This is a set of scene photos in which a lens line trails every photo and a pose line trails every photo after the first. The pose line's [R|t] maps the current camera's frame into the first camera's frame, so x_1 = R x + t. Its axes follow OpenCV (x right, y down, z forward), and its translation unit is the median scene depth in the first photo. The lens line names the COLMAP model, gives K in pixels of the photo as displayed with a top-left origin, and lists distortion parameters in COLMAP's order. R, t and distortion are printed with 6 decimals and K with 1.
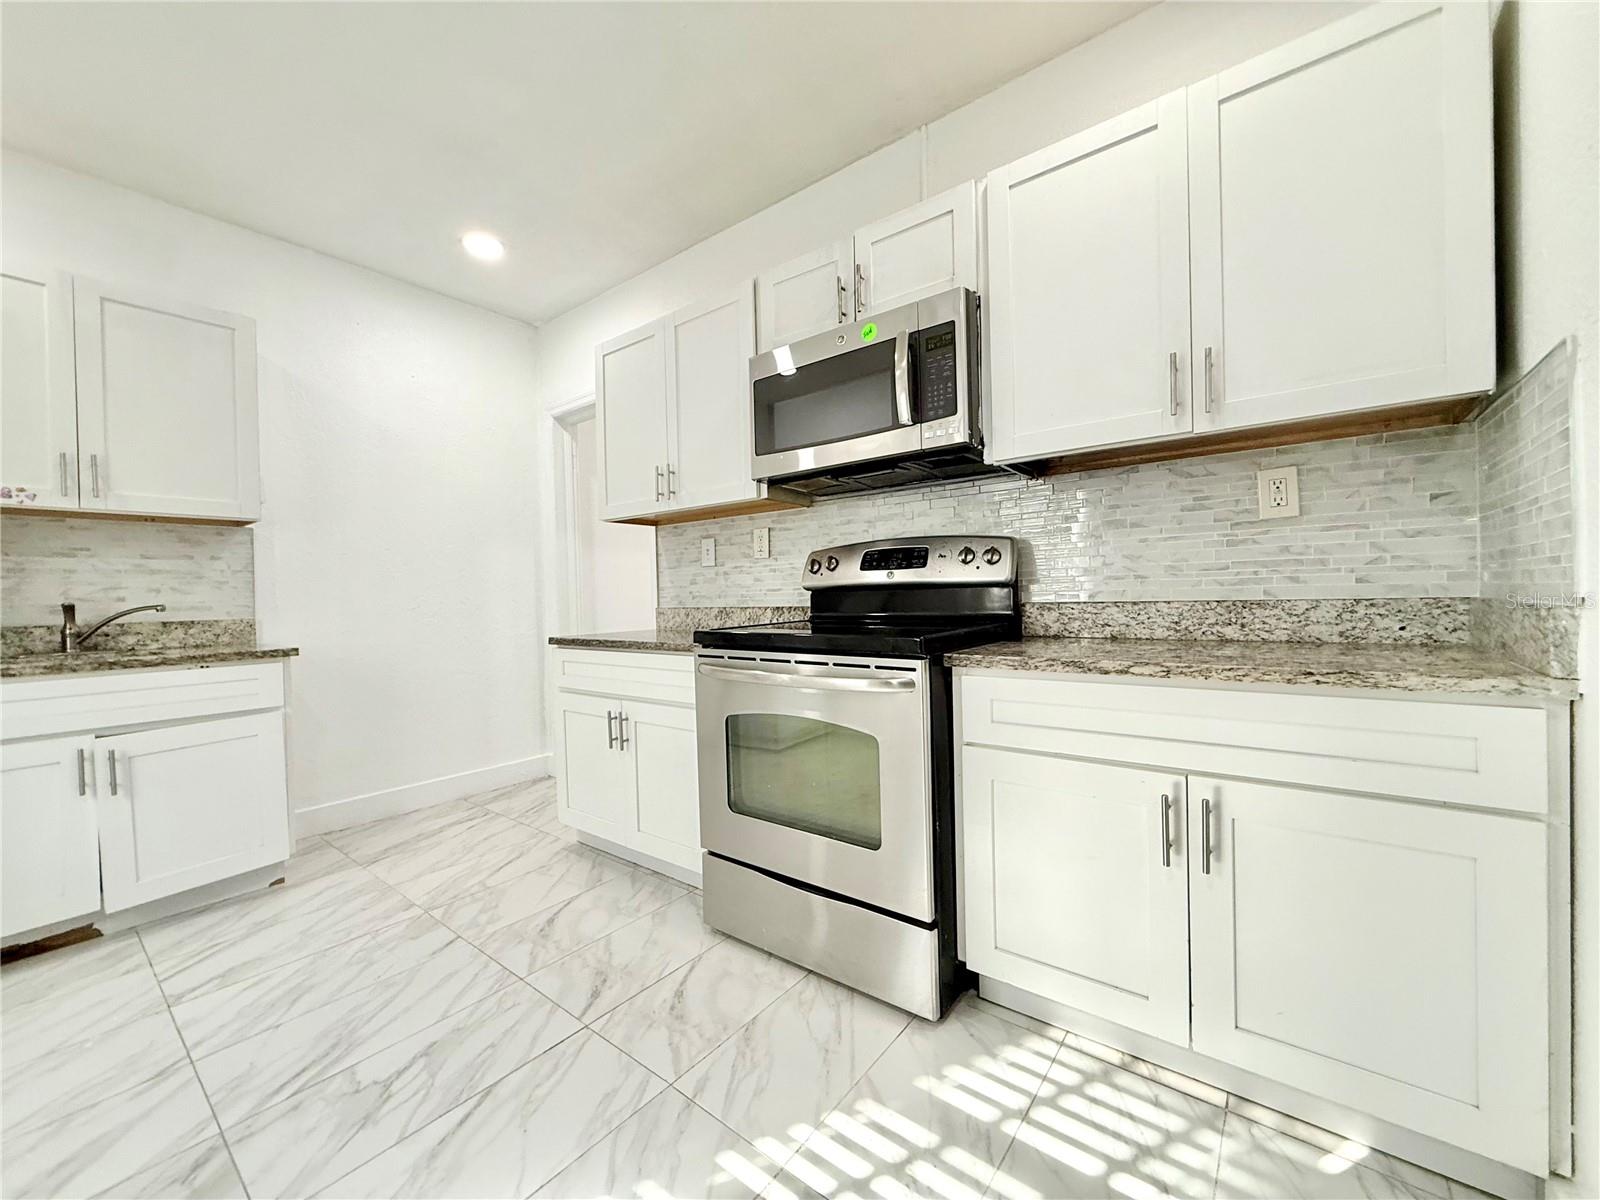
lens RADIAL K [[637.6, 0, 798.3], [0, 637.6, 598.0], [0, 0, 1]] dist [-0.000438, -0.000007]
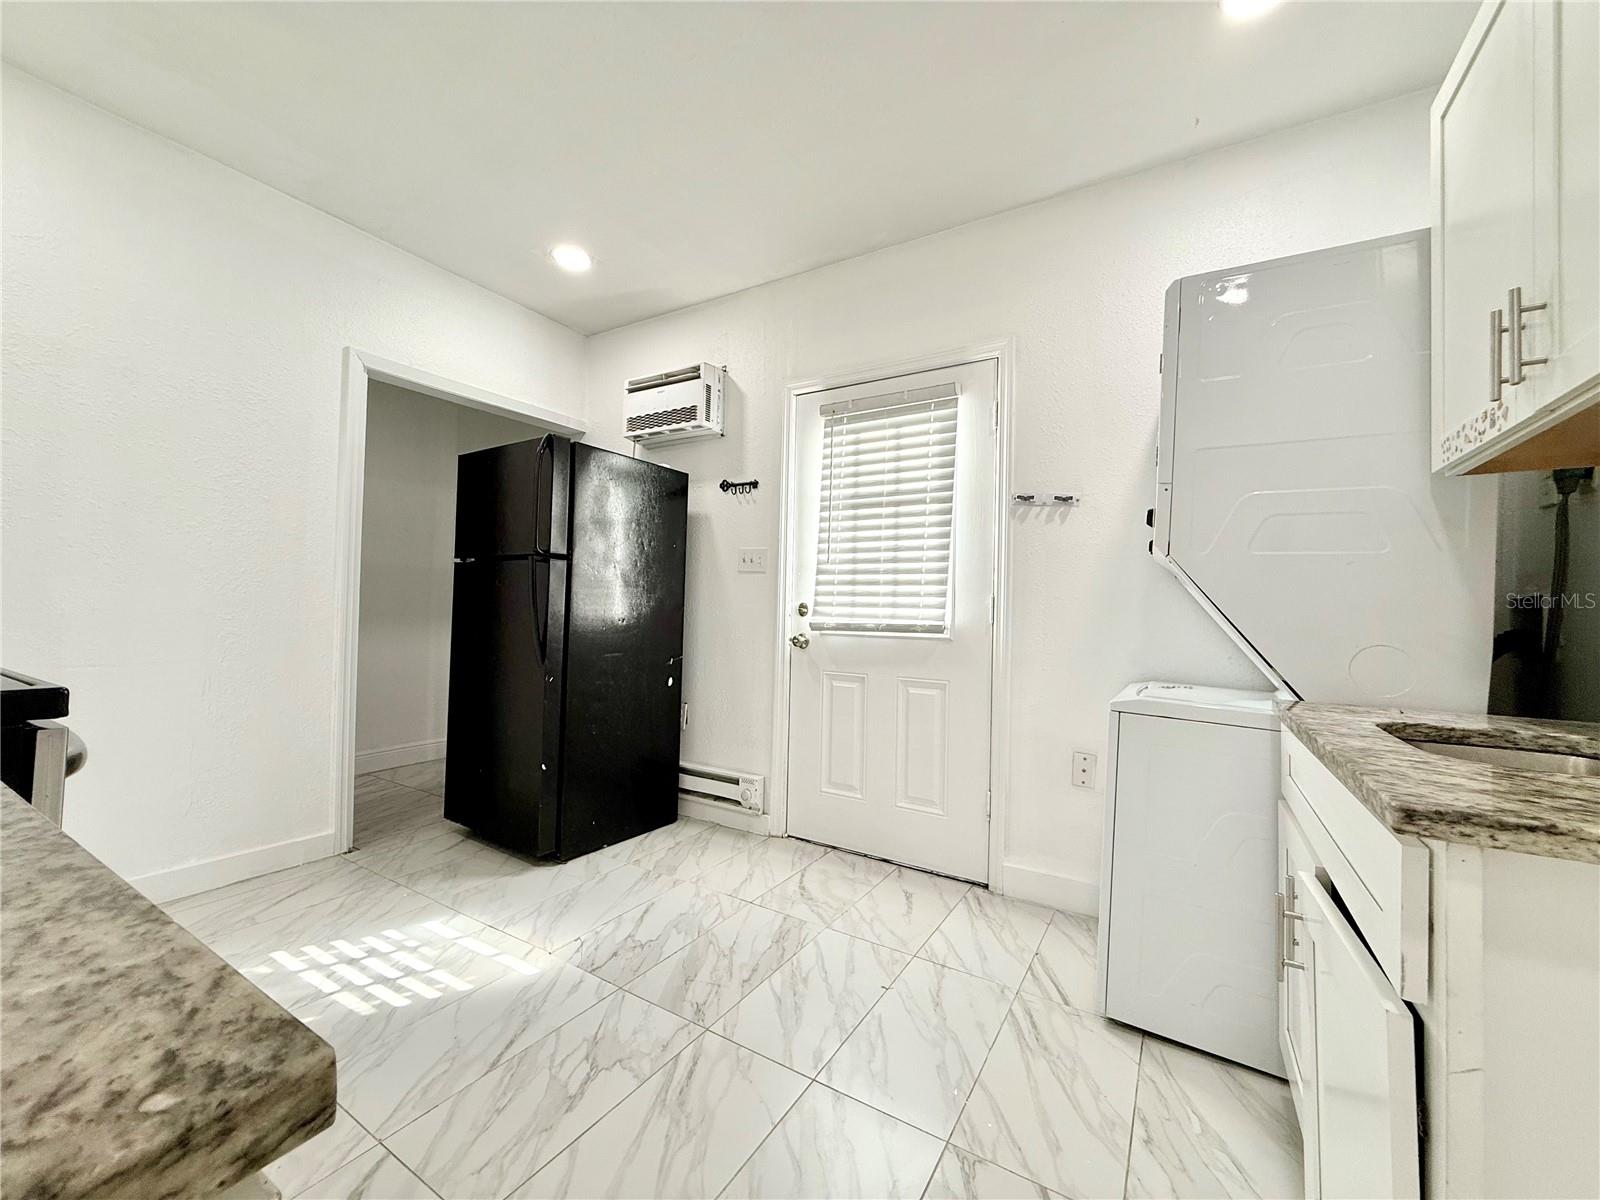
lens RADIAL K [[637.6, 0, 799.3], [0, 637.6, 596.1], [0, 0, 1]] dist [-0.000438, -0.000007]
pose [[-0.993012, -0.005100, -0.117903, -0.835046], [-0.004129, 0.999956, -0.008477, -0.016109], [0.117941, -0.007931, -0.992989, 2.055844]]
